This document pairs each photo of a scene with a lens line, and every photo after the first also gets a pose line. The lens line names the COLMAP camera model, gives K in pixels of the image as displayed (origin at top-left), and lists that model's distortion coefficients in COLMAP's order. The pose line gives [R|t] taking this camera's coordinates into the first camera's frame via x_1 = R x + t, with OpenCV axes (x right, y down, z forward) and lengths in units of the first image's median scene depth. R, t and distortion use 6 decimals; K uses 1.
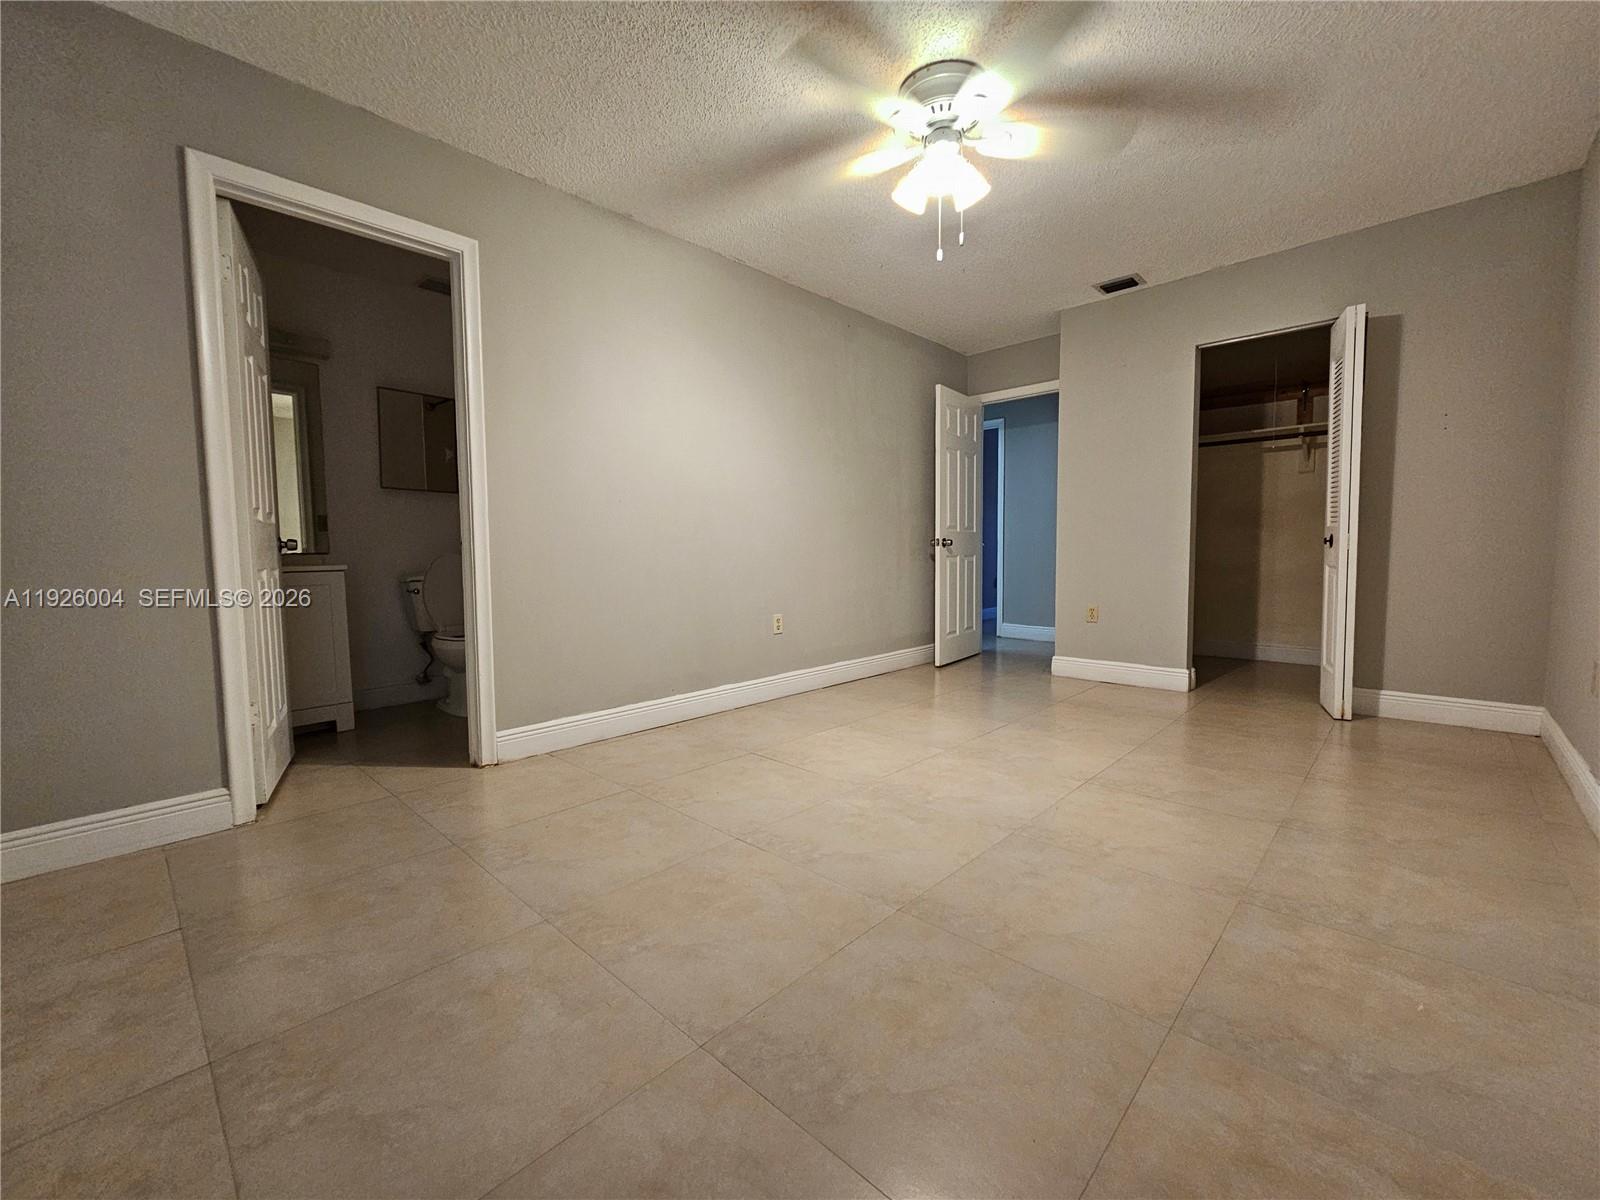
lens RADIAL K [[660.7, 0, 807.3], [0, 660.7, 595.8], [0, 0, 1]] dist [-0.002126, 0.000742]
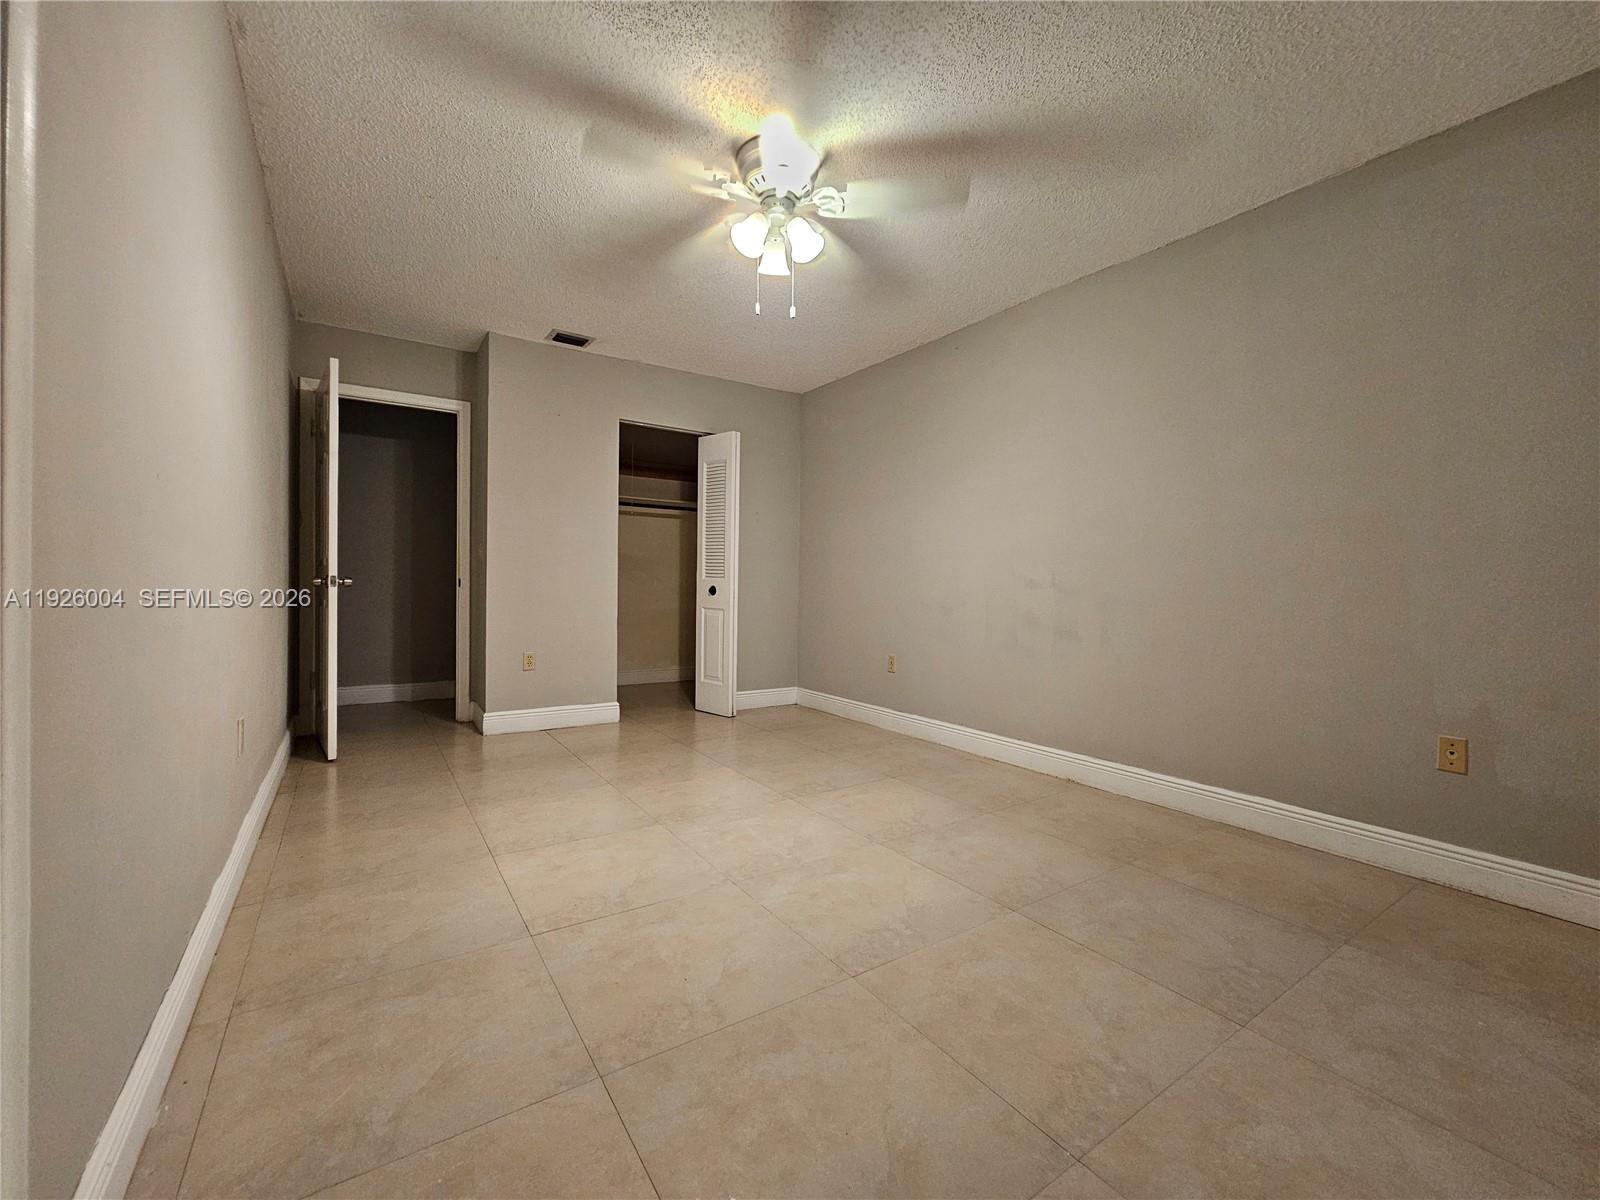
lens RADIAL K [[656.8, 0, 806.6], [0, 656.8, 594.1], [0, 0, 1]] dist [0.000344, -0.001060]
pose [[0.216163, 0.002582, 0.976354, -0.468604], [0.050544, 0.998626, -0.013832, -0.041554], [-0.975048, 0.052339, 0.215736, 0.458205]]
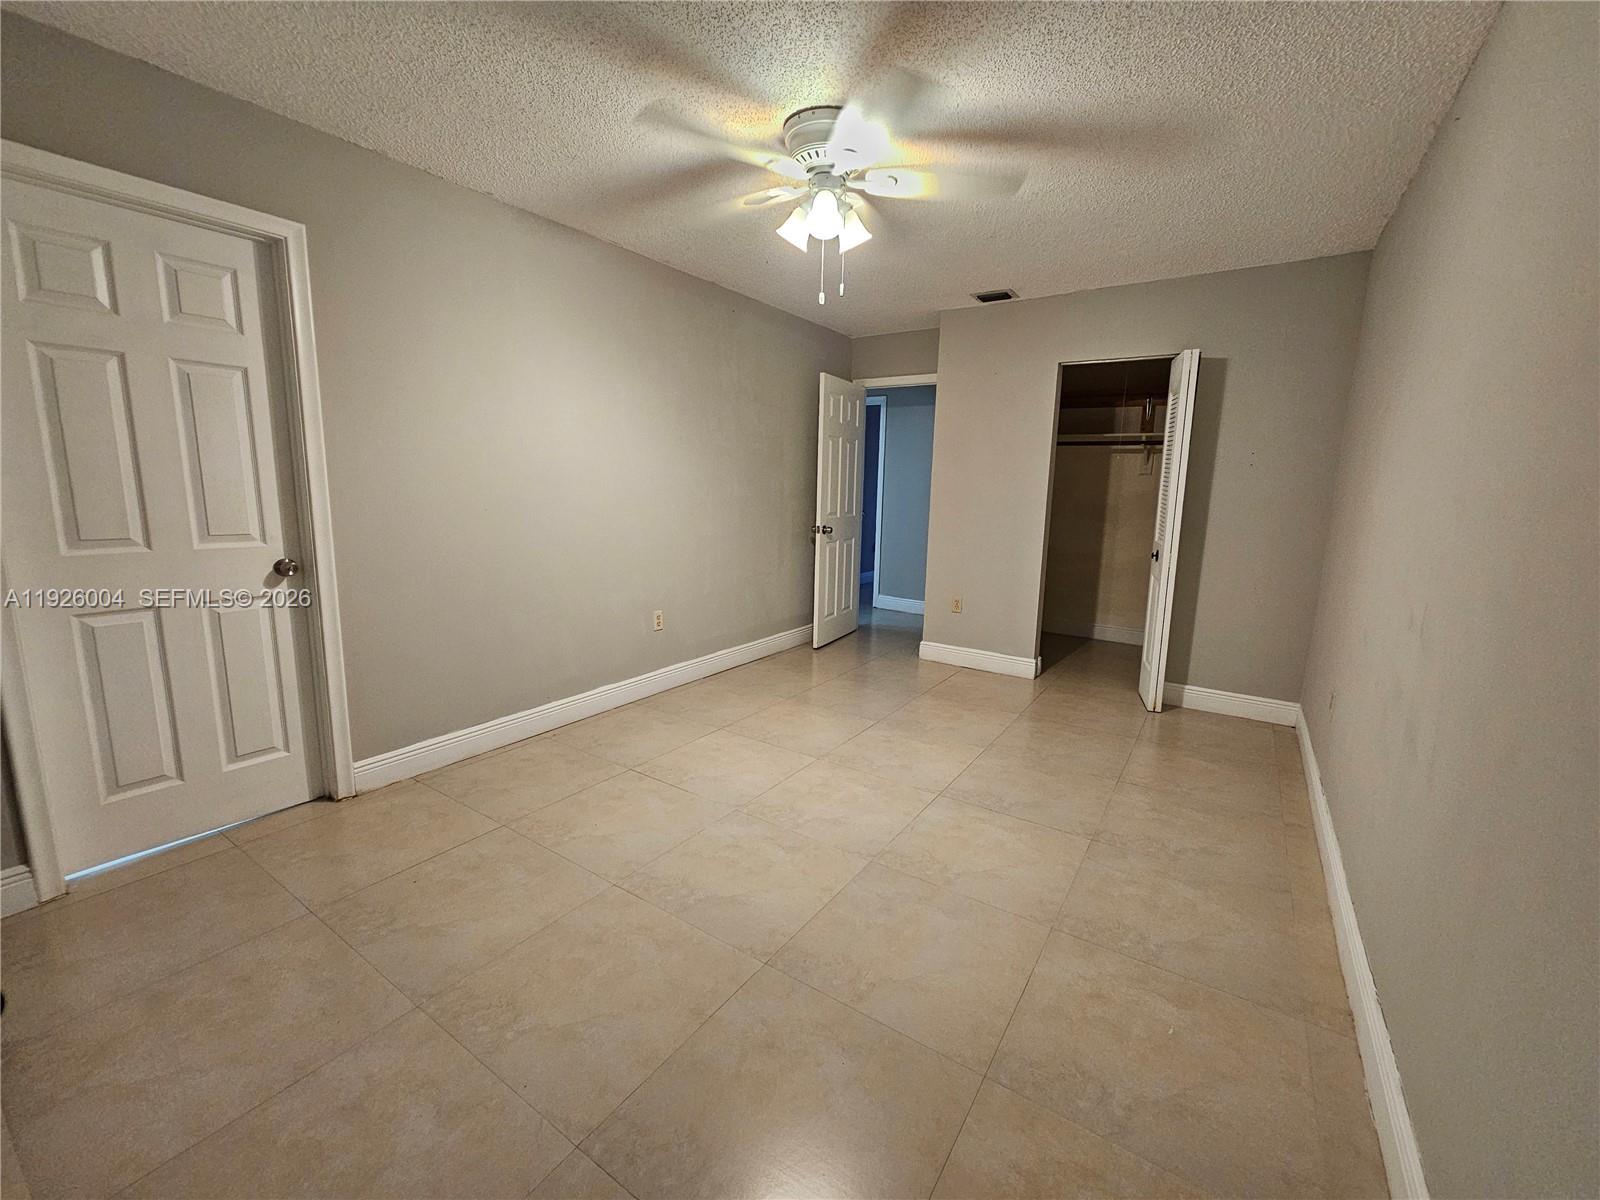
lens RADIAL K [[656.8, 0, 806.6], [0, 656.8, 594.1], [0, 0, 1]] dist [0.000344, -0.001060]
pose [[0.985138, 0.005300, 0.171682, 0.006251], [-0.022352, 0.994980, 0.097542, -0.103143], [-0.170303, -0.099930, 0.980312, -0.010074]]
